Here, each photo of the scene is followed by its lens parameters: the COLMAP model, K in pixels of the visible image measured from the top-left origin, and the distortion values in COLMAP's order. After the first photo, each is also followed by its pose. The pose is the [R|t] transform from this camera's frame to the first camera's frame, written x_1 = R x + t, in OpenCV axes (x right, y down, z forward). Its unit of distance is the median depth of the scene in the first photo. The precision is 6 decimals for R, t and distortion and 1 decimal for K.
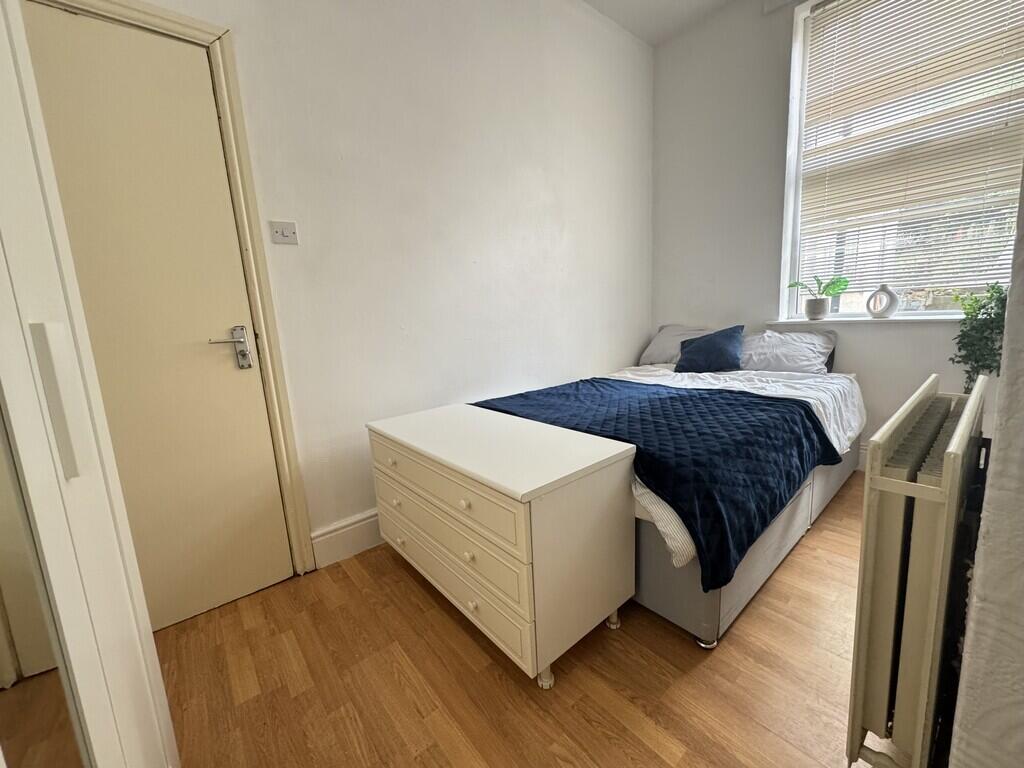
lens RADIAL K [[411.5, 0, 512.0], [0, 411.5, 384.0], [0, 0, 1]] dist [0.000054, -0.000035]
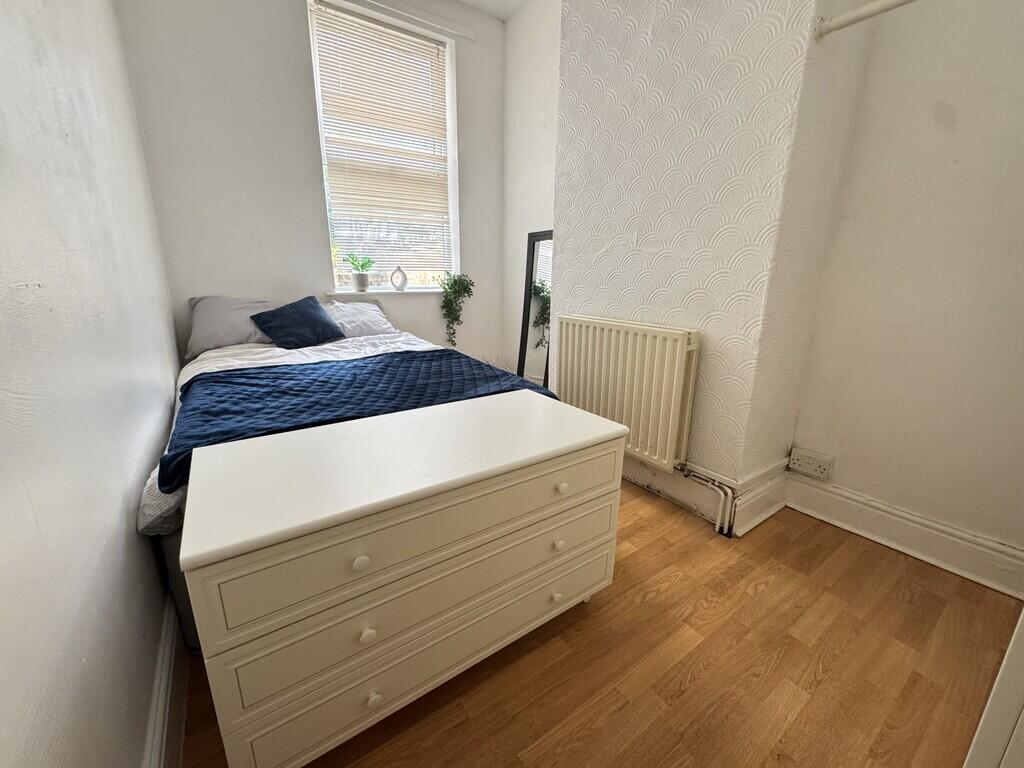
lens RADIAL K [[411.5, 0, 512.0], [0, 411.5, 384.0], [0, 0, 1]] dist [0.000054, -0.000035]
pose [[0.085385, -0.201175, 0.975827, -0.501558], [0.156735, 0.969921, 0.186243, -0.054664], [-0.983943, 0.137044, 0.114348, 0.523474]]
